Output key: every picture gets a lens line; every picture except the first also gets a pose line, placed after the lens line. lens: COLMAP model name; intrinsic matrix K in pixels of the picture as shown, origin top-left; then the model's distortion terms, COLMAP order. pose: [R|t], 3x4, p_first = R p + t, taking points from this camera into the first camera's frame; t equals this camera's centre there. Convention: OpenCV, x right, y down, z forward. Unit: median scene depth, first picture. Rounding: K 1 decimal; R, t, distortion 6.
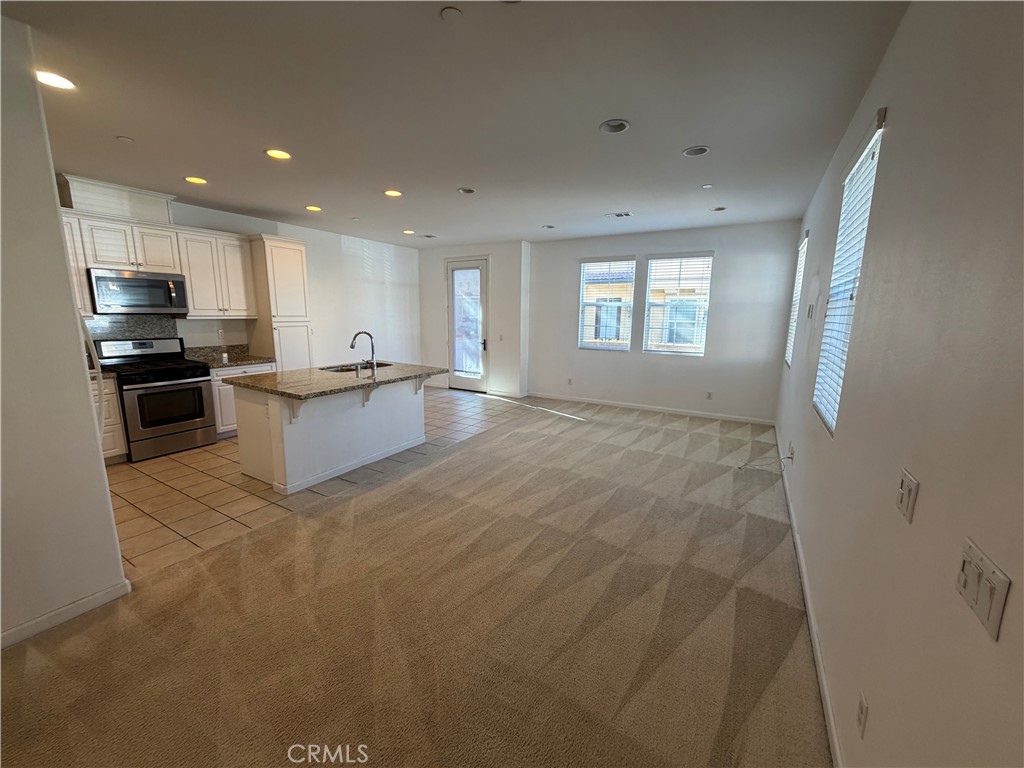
lens RADIAL K [[408.5, 0, 506.8], [0, 408.5, 386.1], [0, 0, 1]] dist [-0.007615, 0.000687]
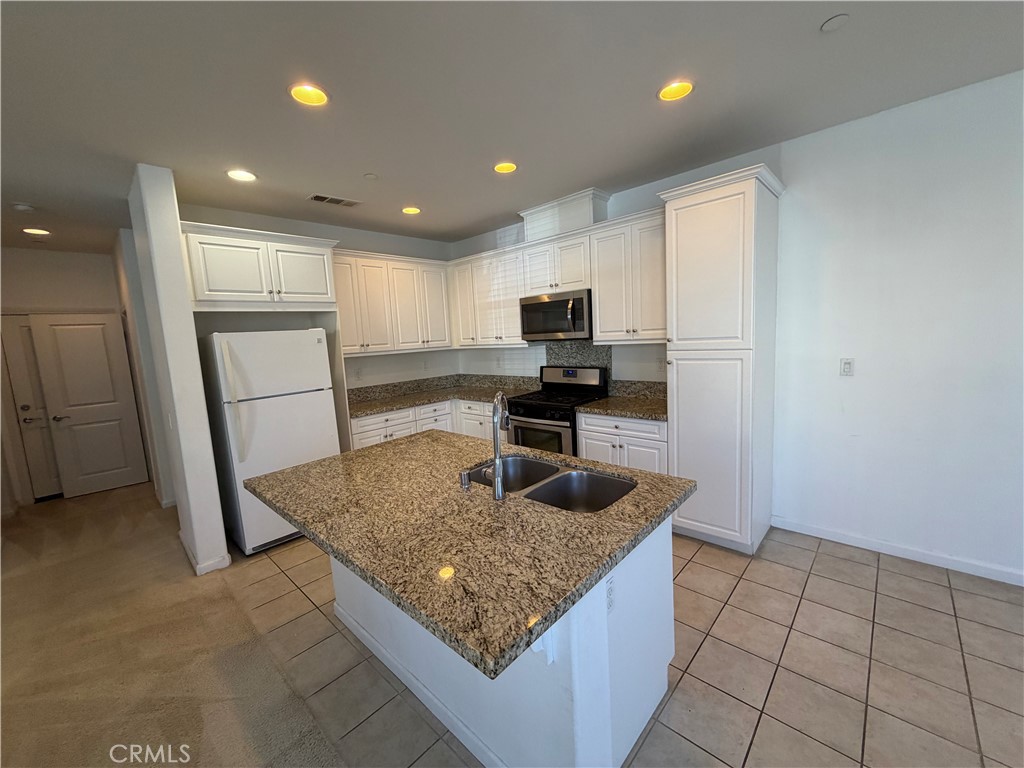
lens RADIAL K [[408.5, 0, 520.6], [0, 408.5, 386.8], [0, 0, 1]] dist [-0.007615, 0.000687]
pose [[-0.212490, 0.113088, -0.970597, 0.007833], [-0.127732, 0.981543, 0.142327, -0.193893], [0.968779, 0.154219, -0.194123, 1.110443]]
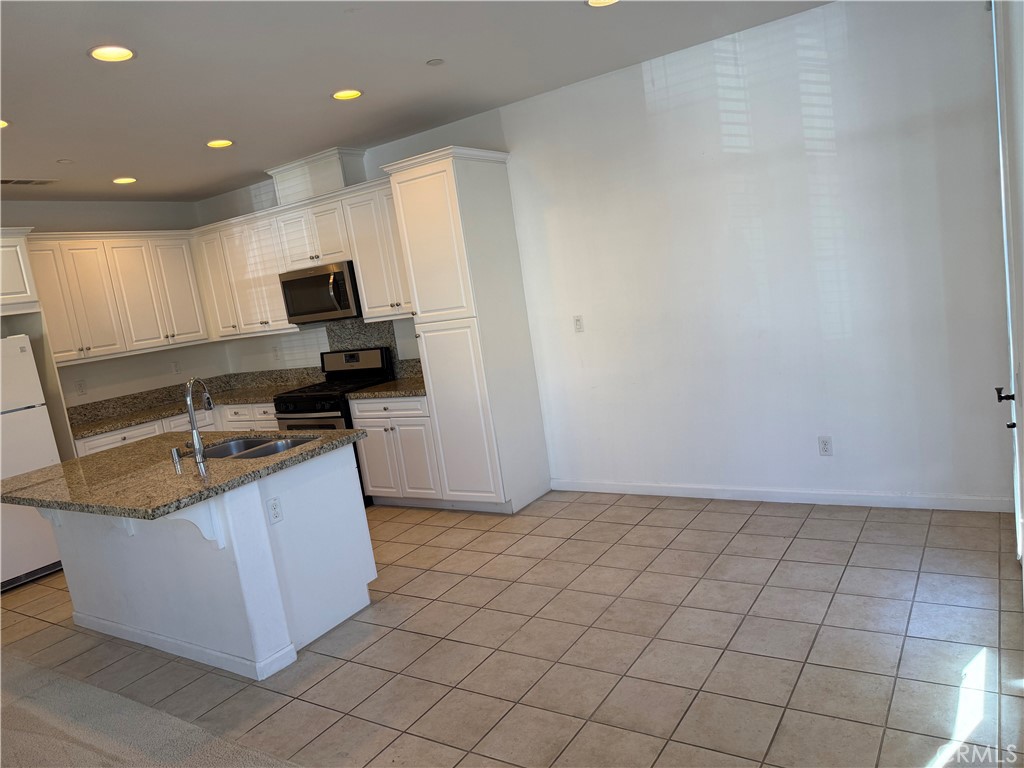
lens RADIAL K [[720.4, 0, 538.6], [0, 720.4, 391.3], [0, 0, 1]] dist [0.047060, -0.066519]
pose [[-0.039053, 0.135179, -0.990051, 0.454438], [-0.039305, 0.989832, 0.136700, -0.246245], [0.998464, 0.044252, -0.033343, 1.443507]]
